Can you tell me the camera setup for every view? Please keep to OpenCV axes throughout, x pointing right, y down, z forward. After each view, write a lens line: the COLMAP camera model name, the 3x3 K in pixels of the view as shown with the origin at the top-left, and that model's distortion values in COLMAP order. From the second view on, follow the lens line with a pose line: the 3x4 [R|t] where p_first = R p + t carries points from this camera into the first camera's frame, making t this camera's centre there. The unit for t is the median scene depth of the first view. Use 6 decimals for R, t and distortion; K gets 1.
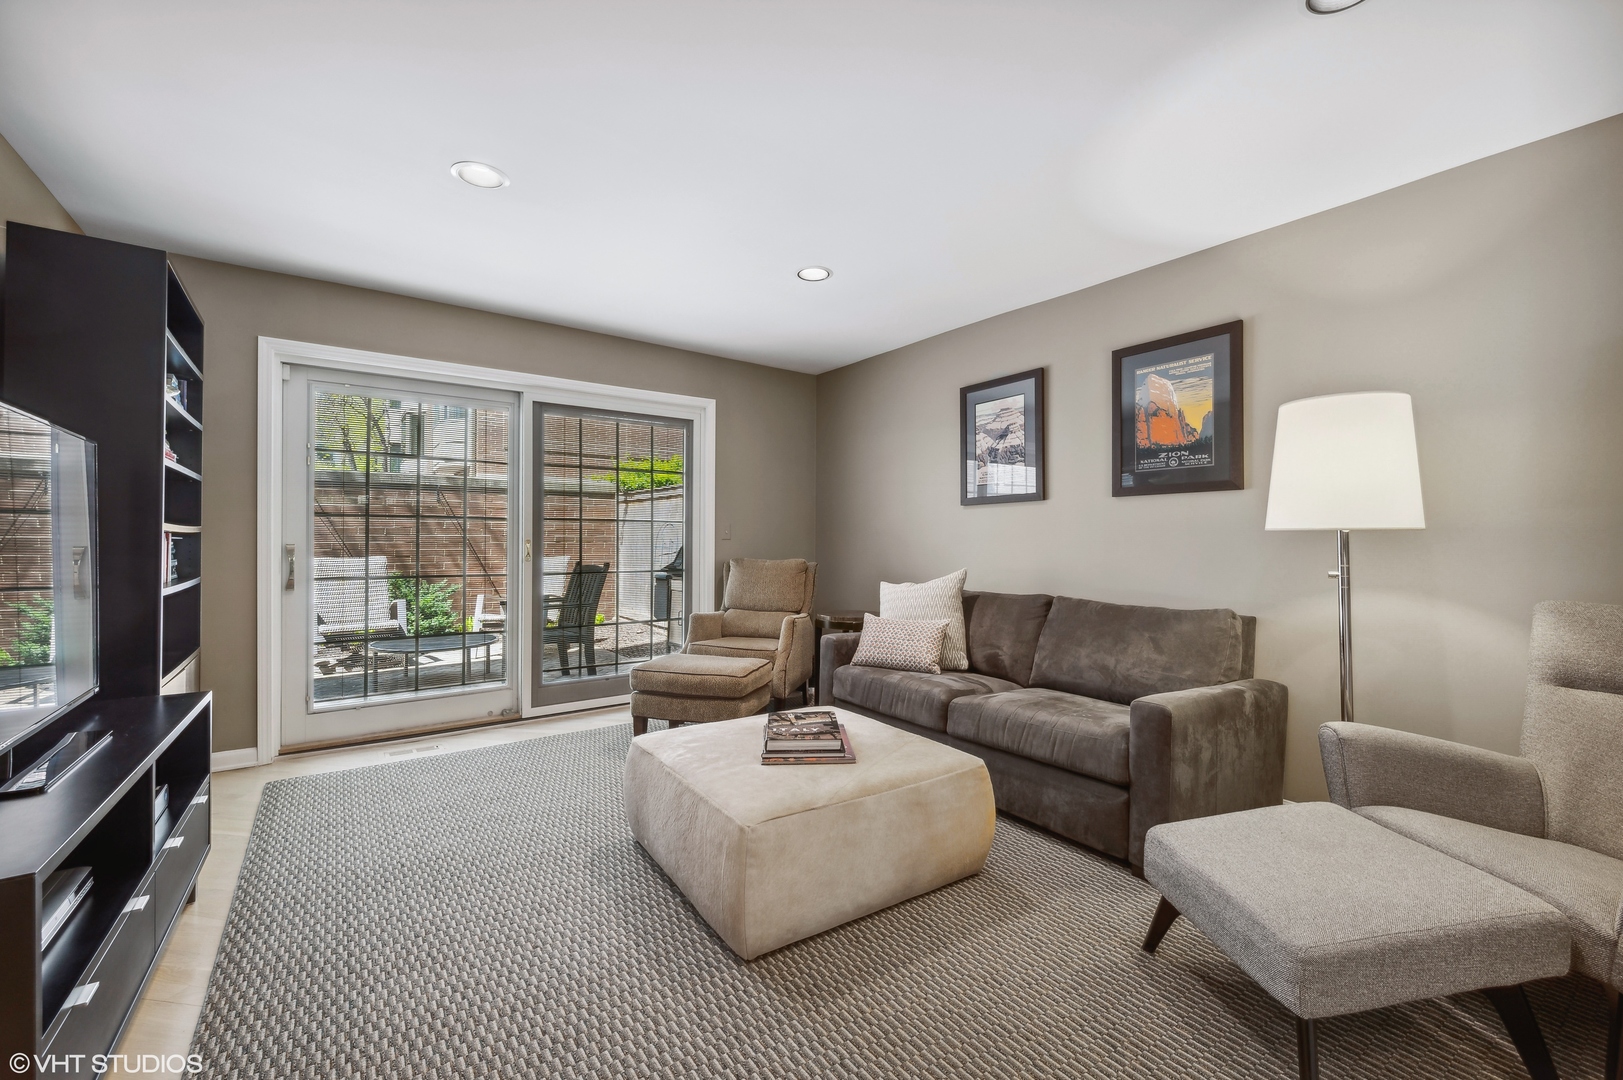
lens RADIAL K [[668.1, 0, 815.4], [0, 668.1, 531.4], [0, 0, 1]] dist [-0.006029, -0.000477]
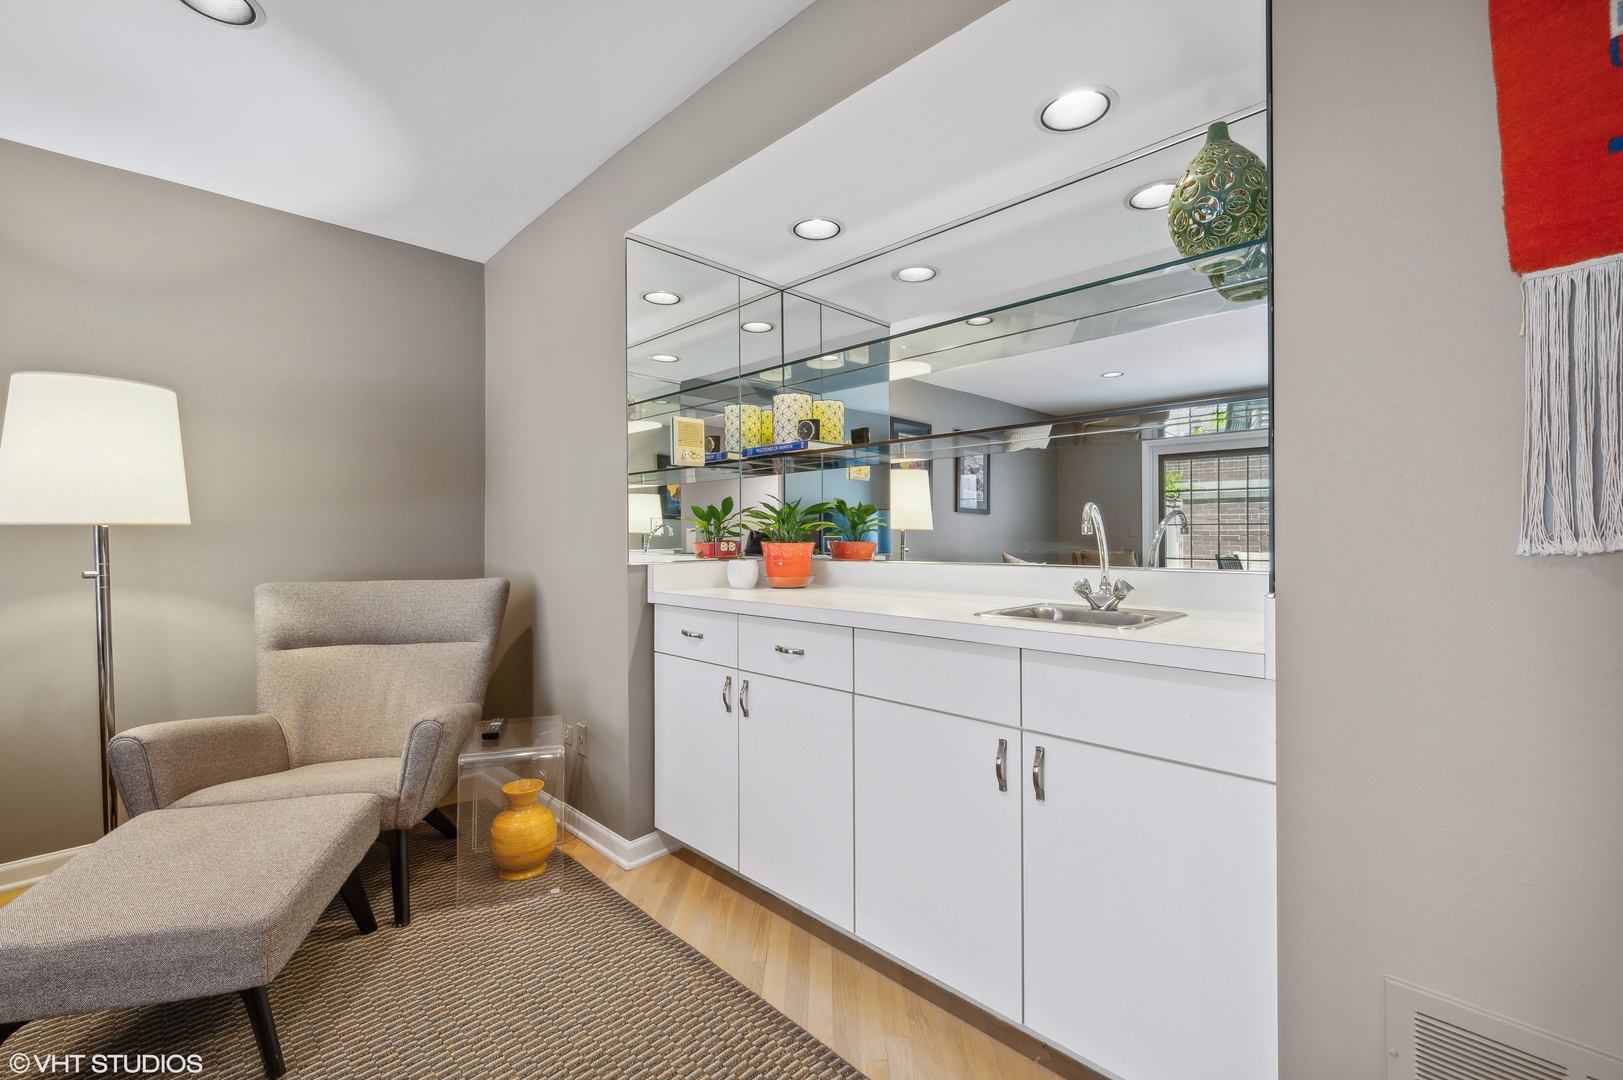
lens RADIAL K [[668.1, 0, 815.2], [0, 668.1, 537.8], [0, 0, 1]] dist [-0.006029, -0.000477]
pose [[-0.165308, -0.012072, 0.986168, -0.294890], [-0.003016, 0.999927, 0.011735, 0.002052], [-0.986237, -0.001035, -0.165333, 0.203347]]
